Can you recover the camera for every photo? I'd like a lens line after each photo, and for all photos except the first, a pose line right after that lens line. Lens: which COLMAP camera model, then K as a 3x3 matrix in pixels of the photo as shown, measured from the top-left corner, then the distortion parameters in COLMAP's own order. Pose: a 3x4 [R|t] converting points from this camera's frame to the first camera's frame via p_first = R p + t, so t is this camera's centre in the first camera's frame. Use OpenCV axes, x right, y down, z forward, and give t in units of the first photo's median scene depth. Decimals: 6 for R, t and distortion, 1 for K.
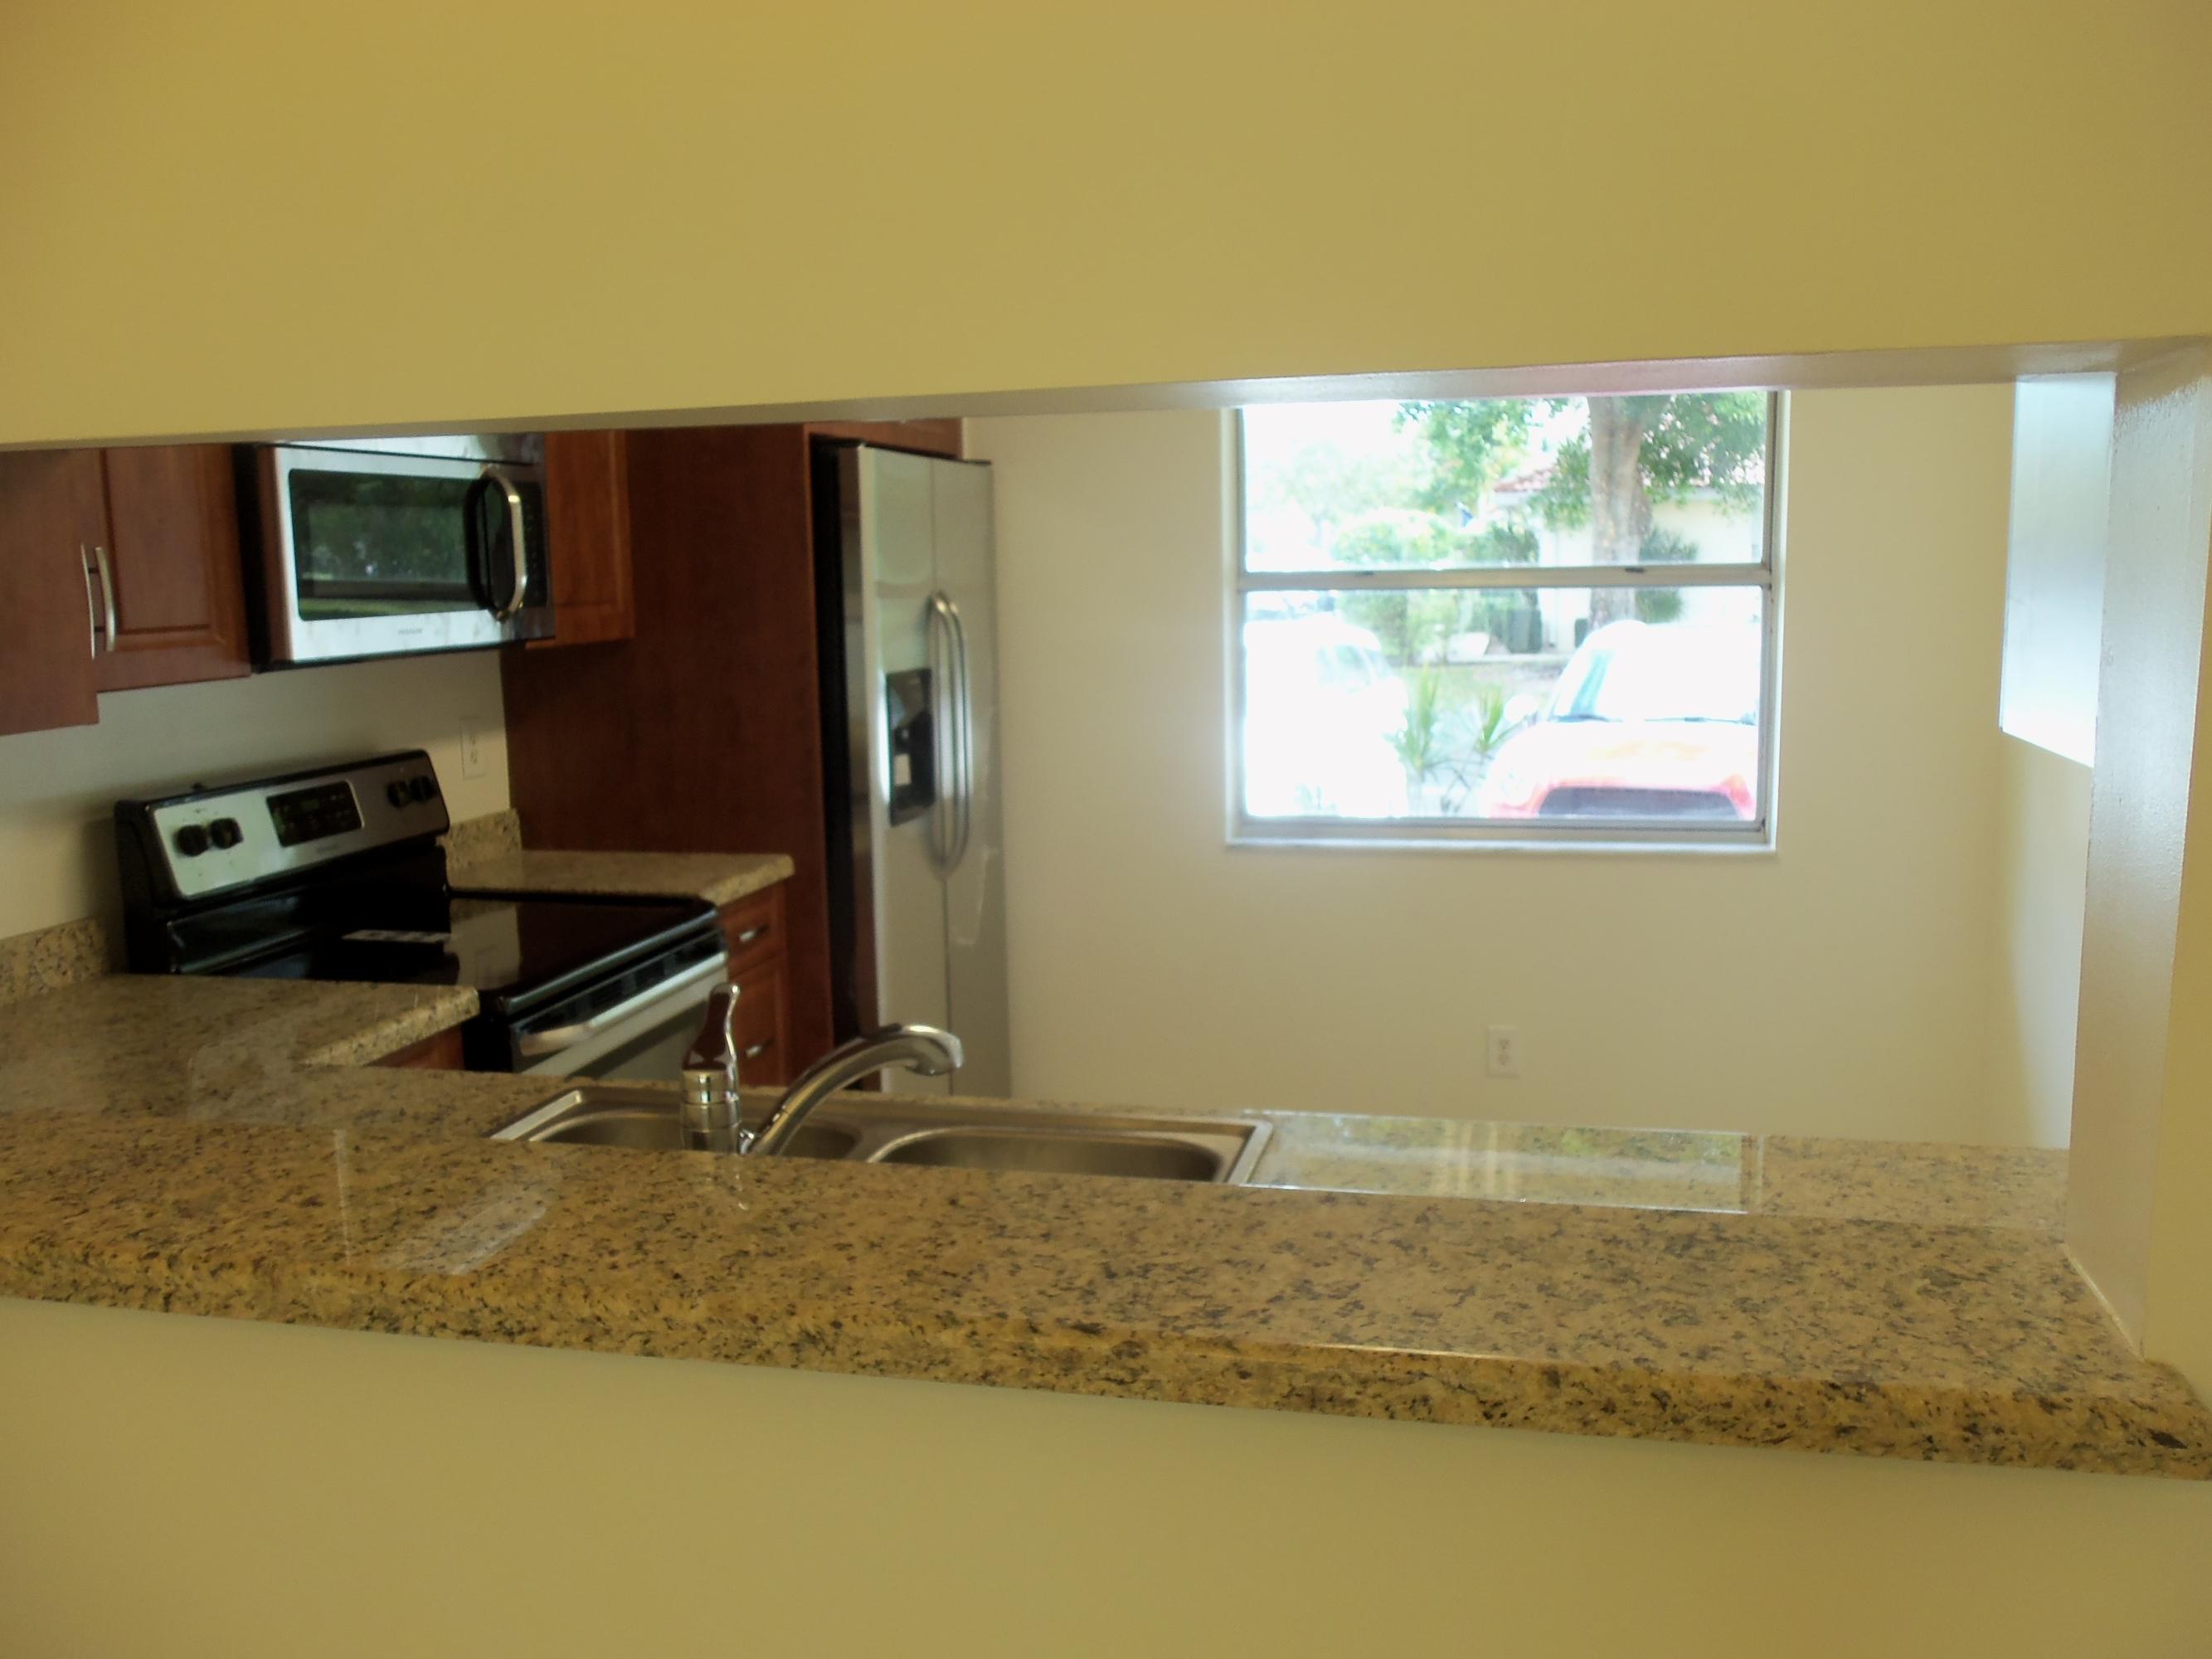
lens RADIAL K [[1881.9, 0, 1106.0], [0, 1881.9, 829.5], [0, 0, 1]] dist [-0.000466, 0.002801]
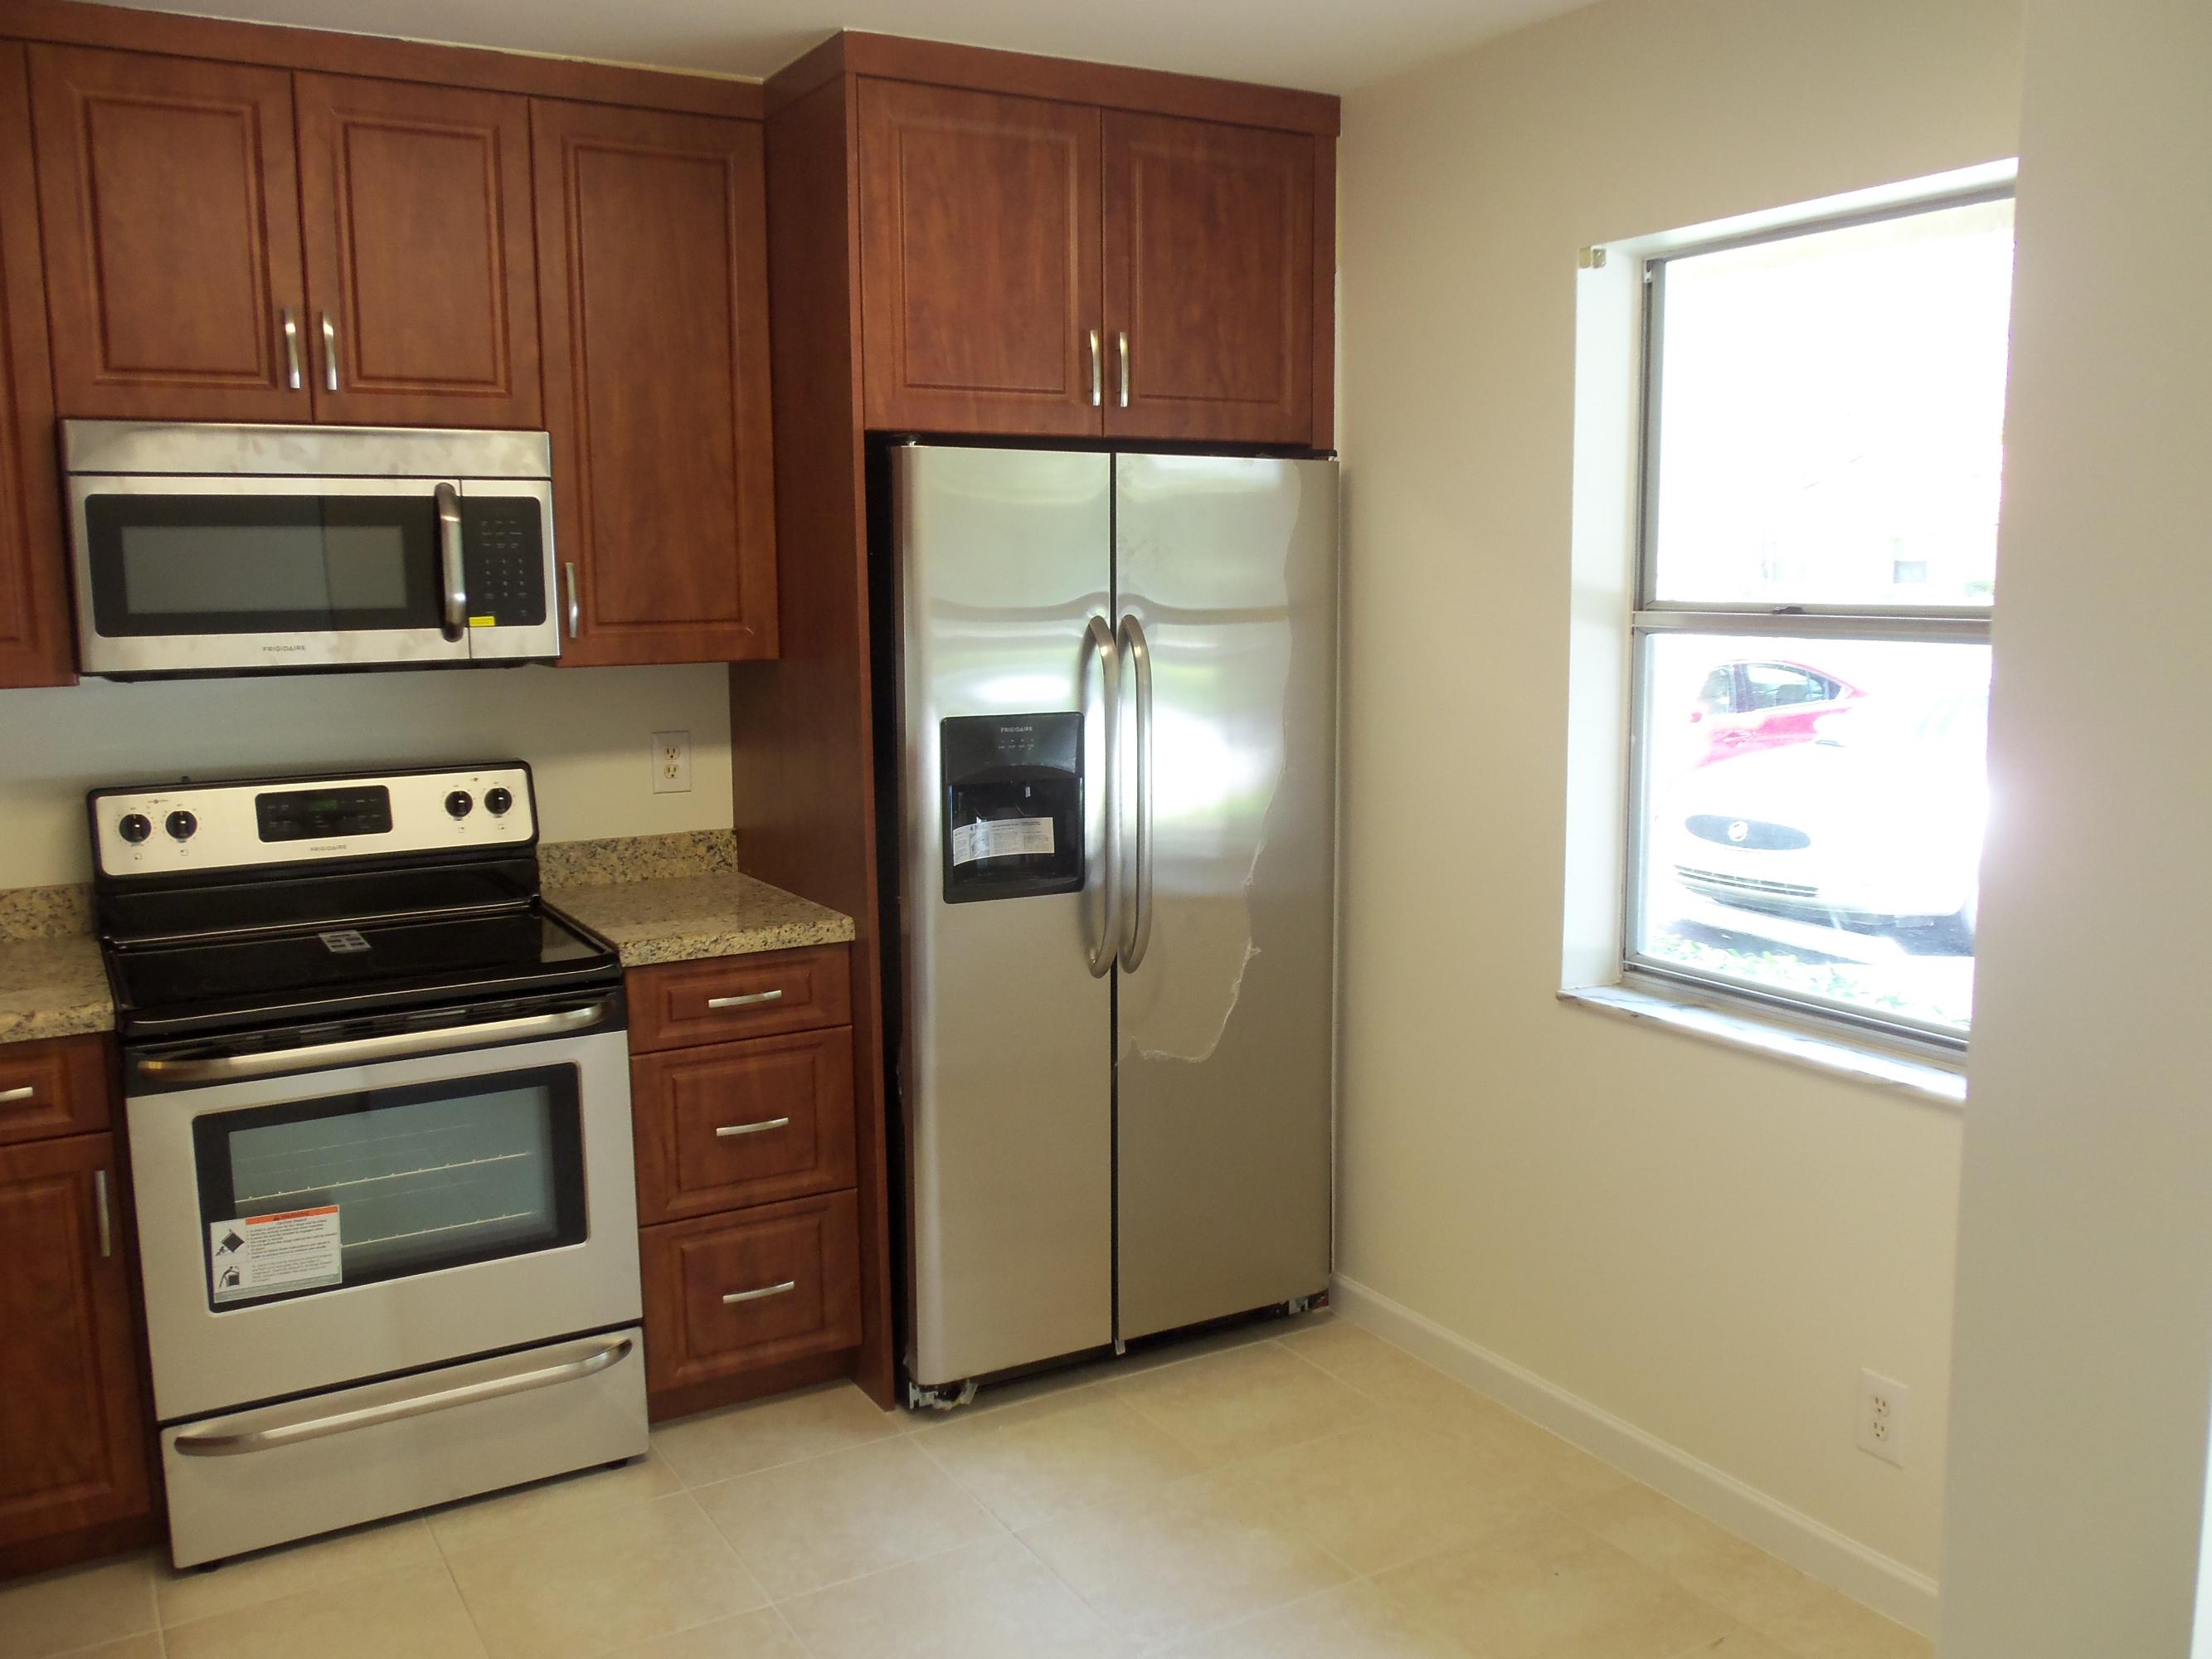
lens RADIAL K [[1845.9, 0, 1106.0], [0, 1845.9, 829.5], [0, 0, 1]] dist [-0.034049, 0.003631]
pose [[0.687603, 0.112636, -0.717297, 0.625832], [-0.107022, 0.992826, 0.053310, -0.101984], [0.718157, 0.040110, 0.694725, 0.594887]]
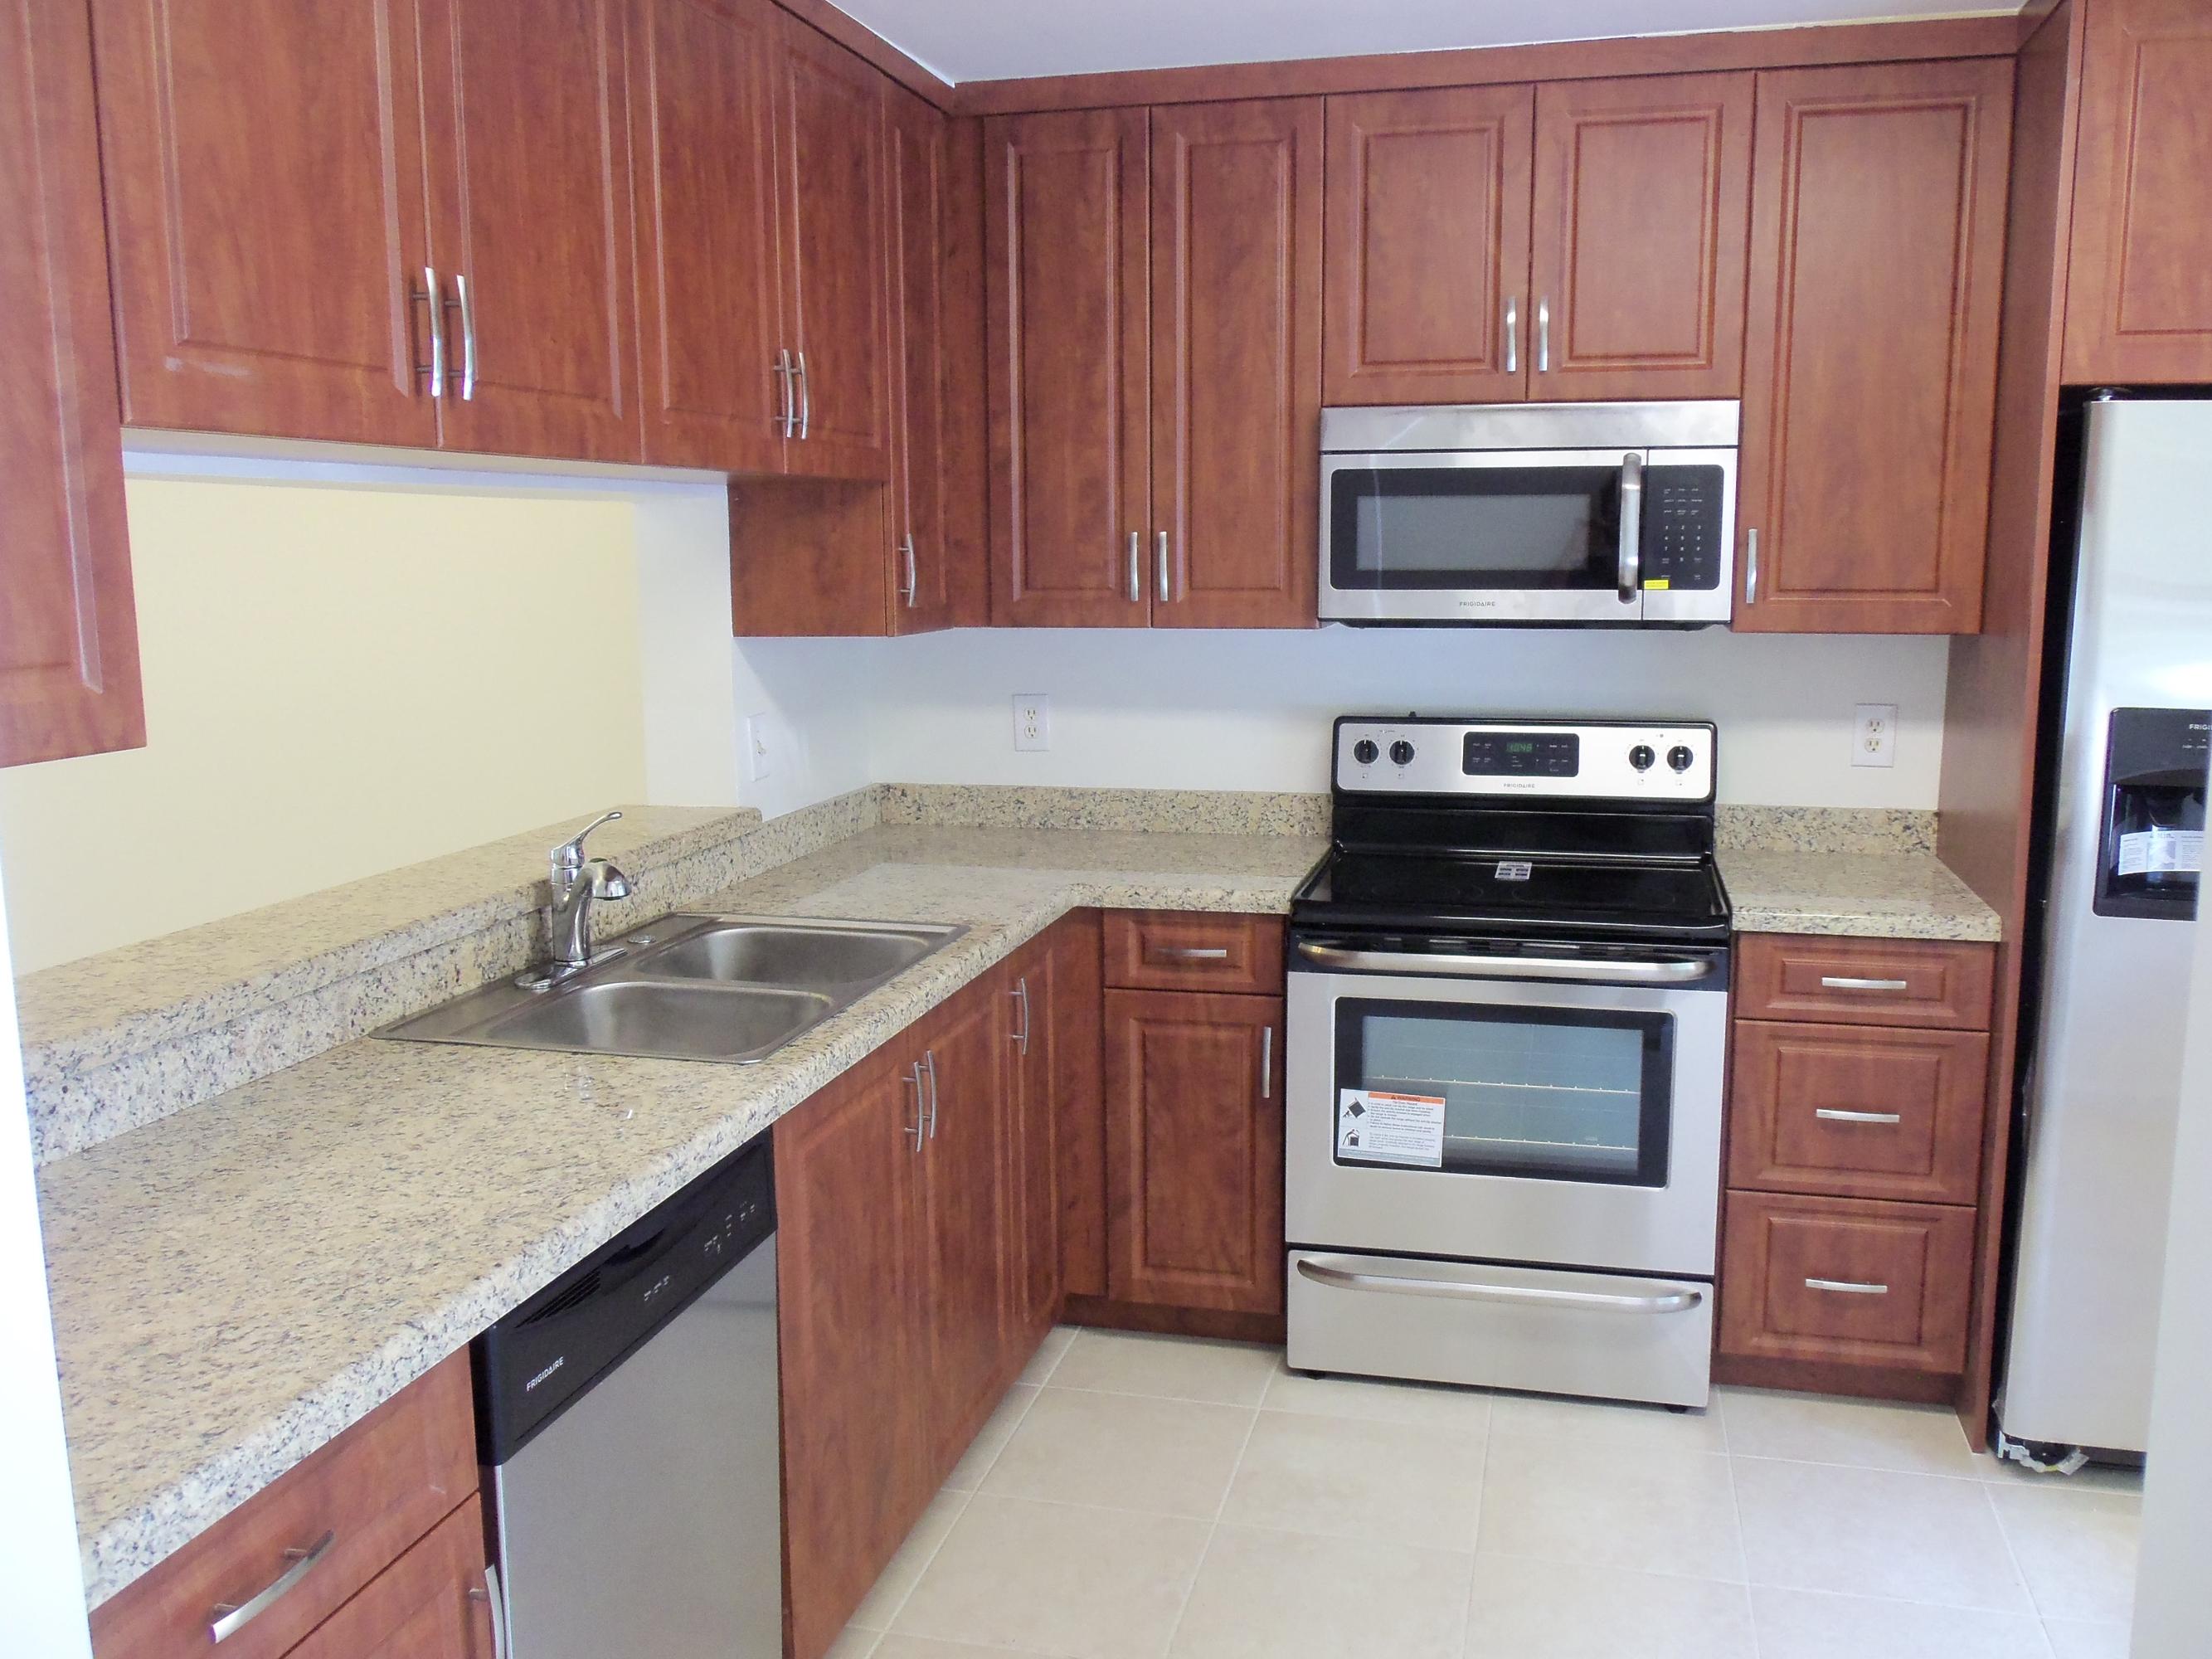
lens RADIAL K [[1827.7, 0, 1106.0], [0, 1827.7, 829.5], [0, 0, 1]] dist [-0.052931, 0.008858]
pose [[-0.031078, 0.172489, -0.984521, 0.715646], [-0.135637, 0.975157, 0.175130, -0.127179], [0.990271, 0.138980, -0.006910, 0.754175]]
